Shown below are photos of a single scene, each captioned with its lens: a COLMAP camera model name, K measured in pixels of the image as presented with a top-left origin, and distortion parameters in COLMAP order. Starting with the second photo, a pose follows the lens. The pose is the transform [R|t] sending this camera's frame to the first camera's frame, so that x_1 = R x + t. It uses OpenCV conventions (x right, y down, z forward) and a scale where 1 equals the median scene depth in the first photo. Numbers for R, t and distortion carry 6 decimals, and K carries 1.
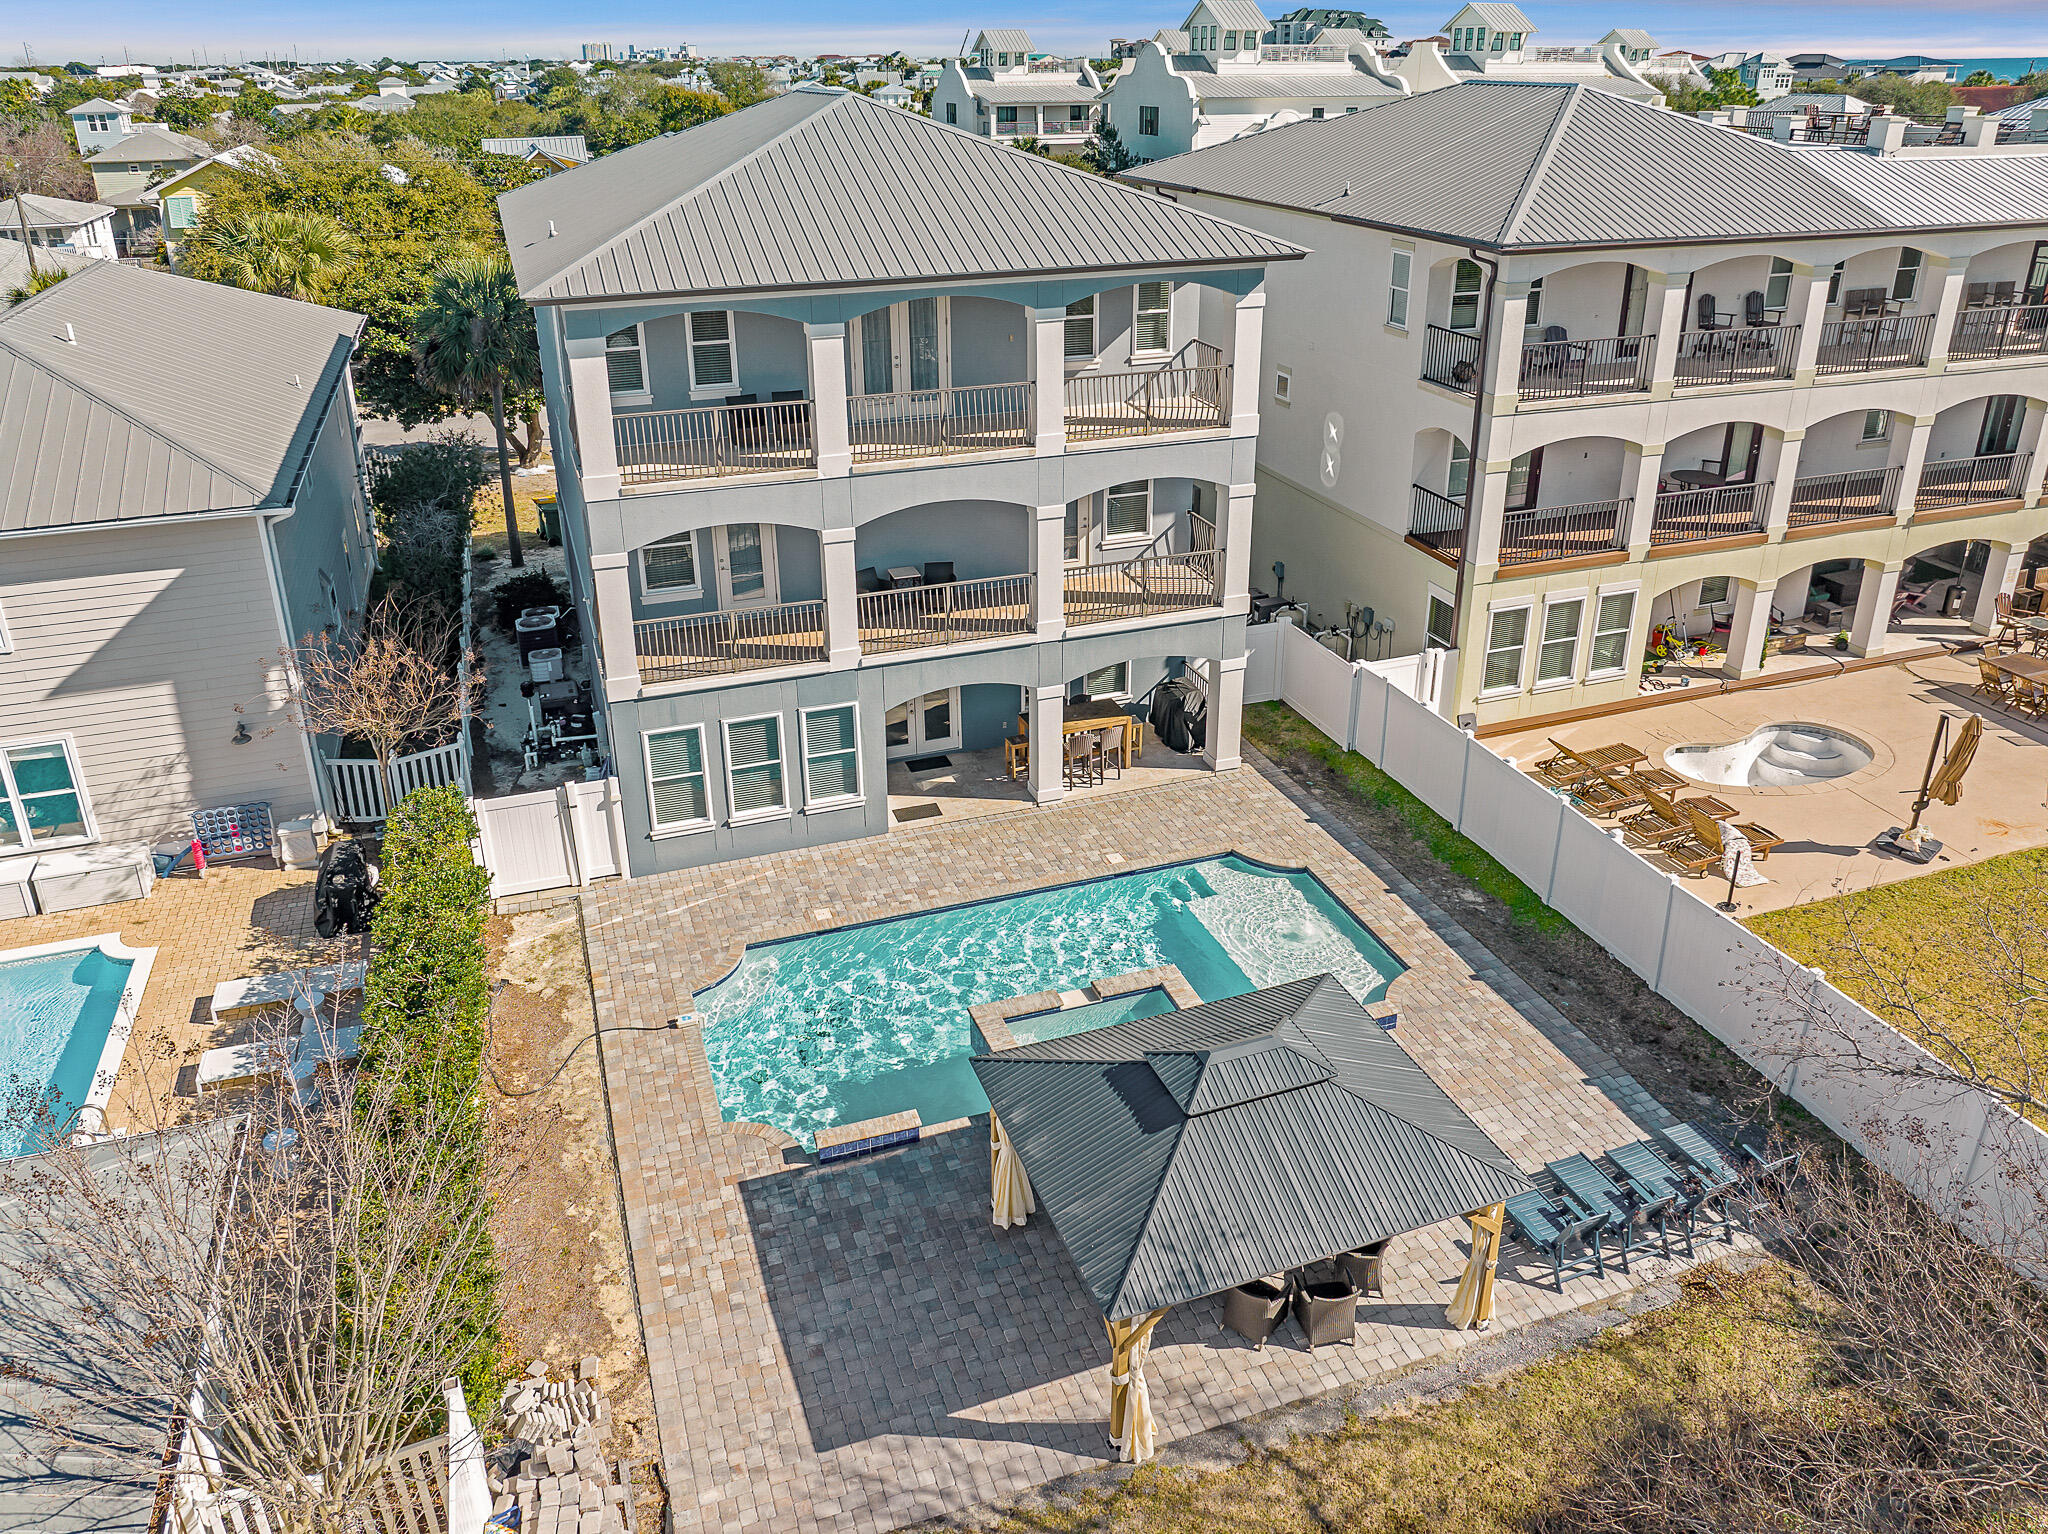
lens RADIAL K [[1539.7, 0, 993.6], [0, 1539.7, 740.1], [0, 0, 1]] dist [-0.057075, 0.011432]
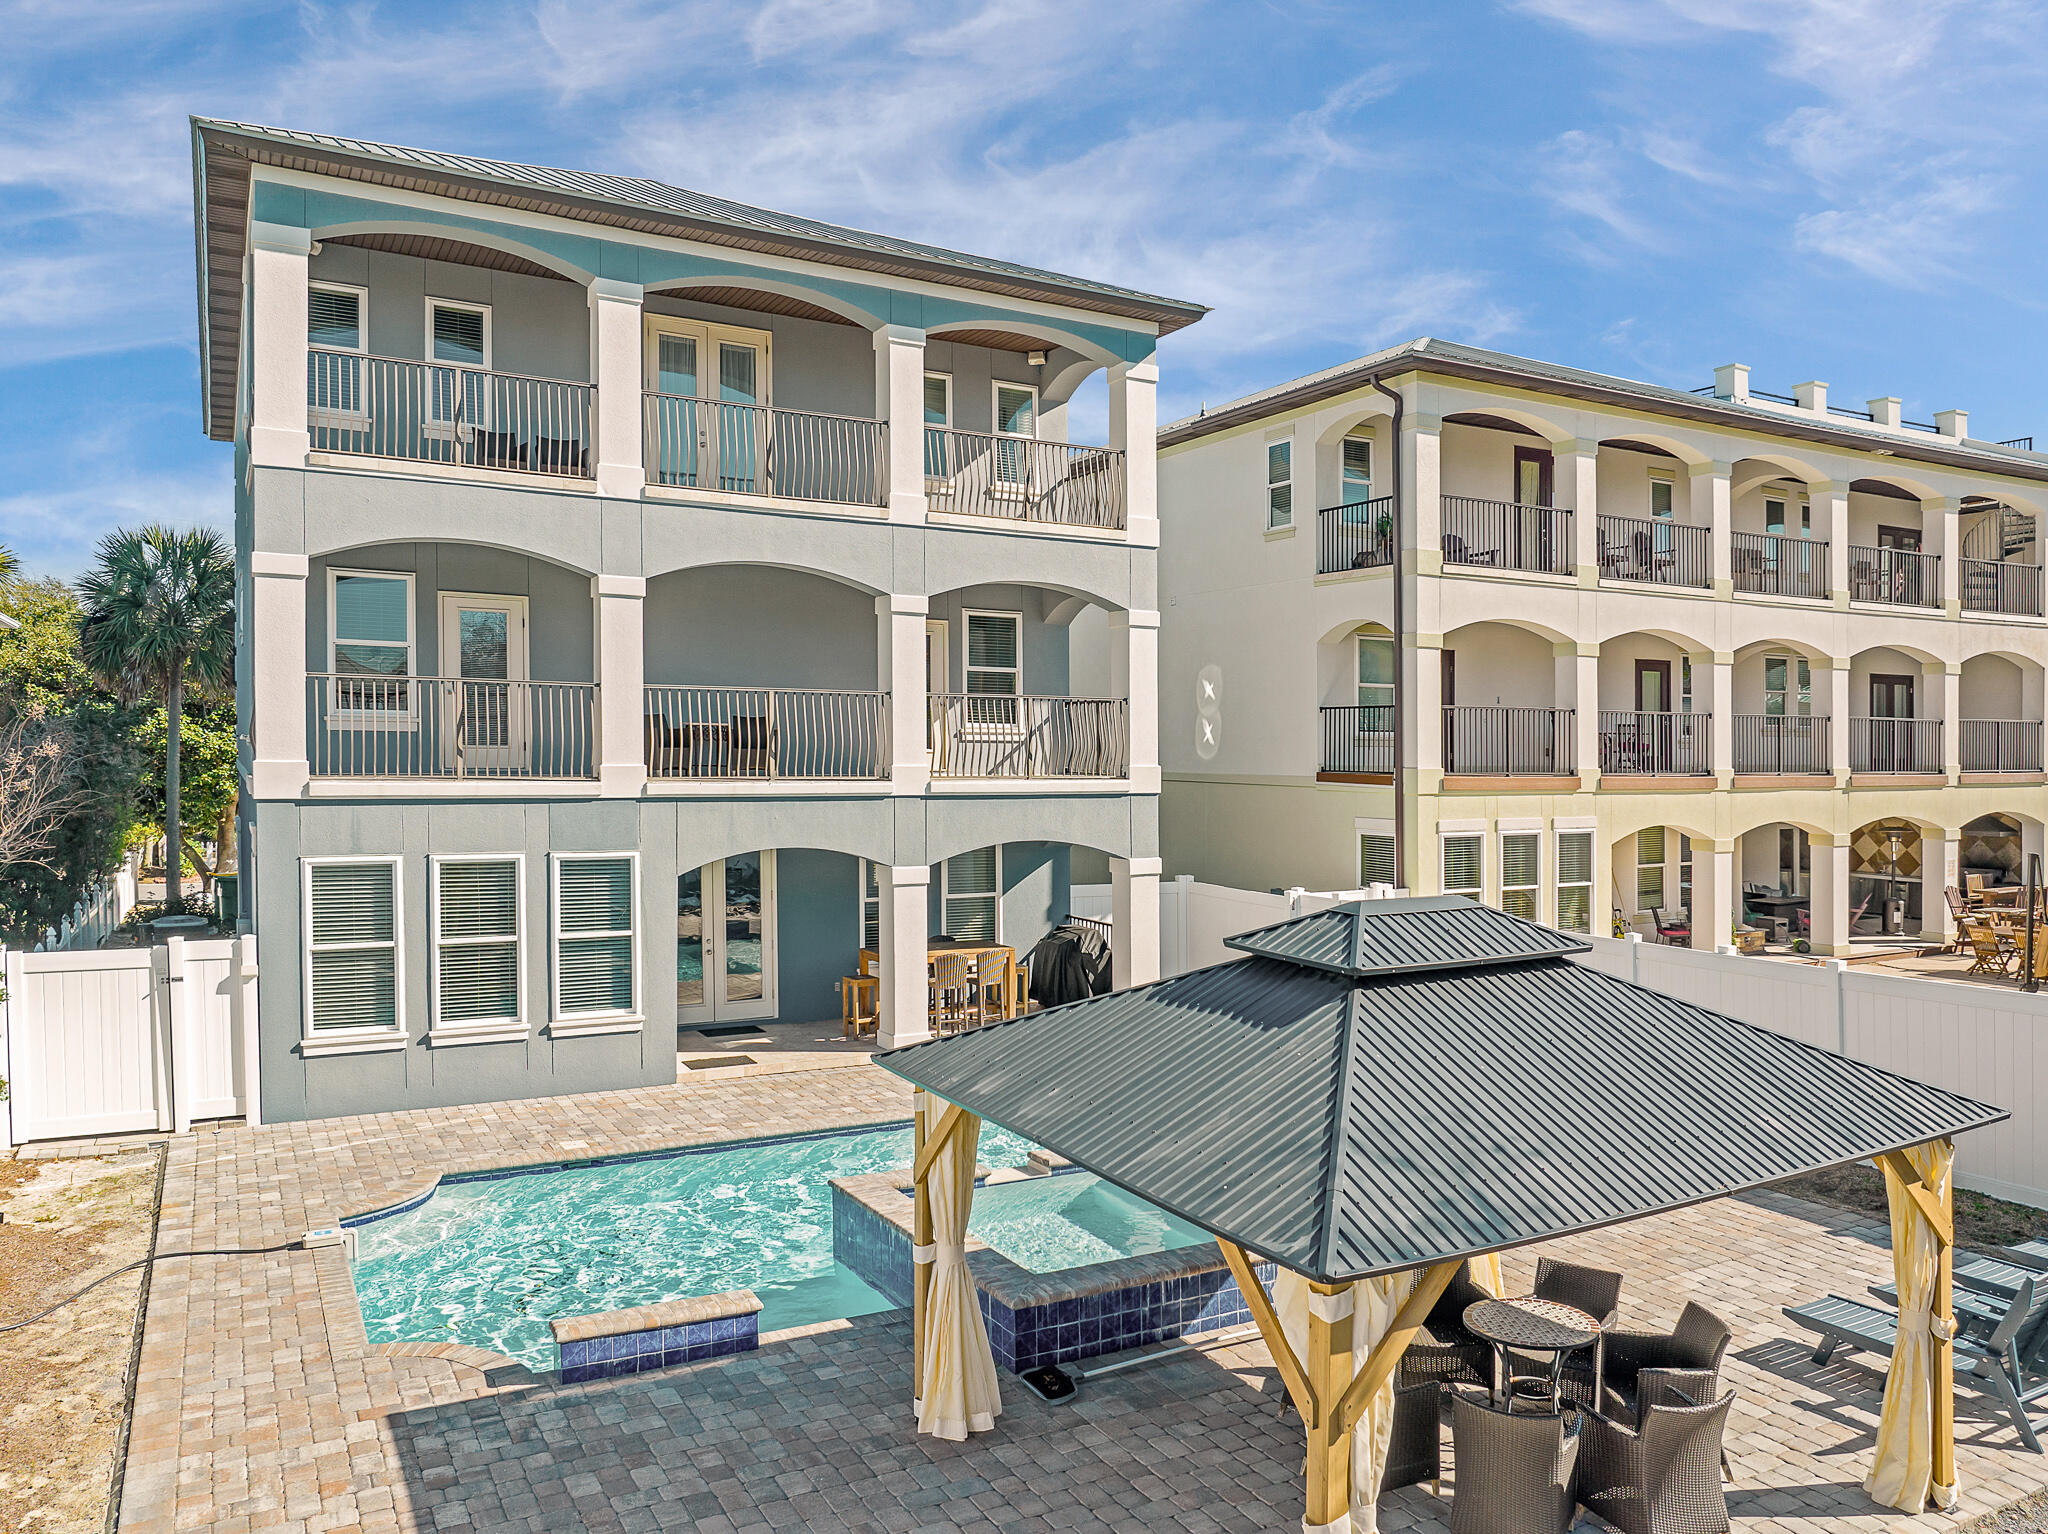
lens RADIAL K [[1539.7, 0, 998.2], [0, 1539.7, 787.7], [0, 0, 1]] dist [-0.057075, 0.011432]
pose [[0.986963, -0.001706, 0.160937, -0.040360], [0.067610, 0.911831, -0.404960, 0.240044], [-0.146056, 0.410561, 0.900059, 0.351898]]
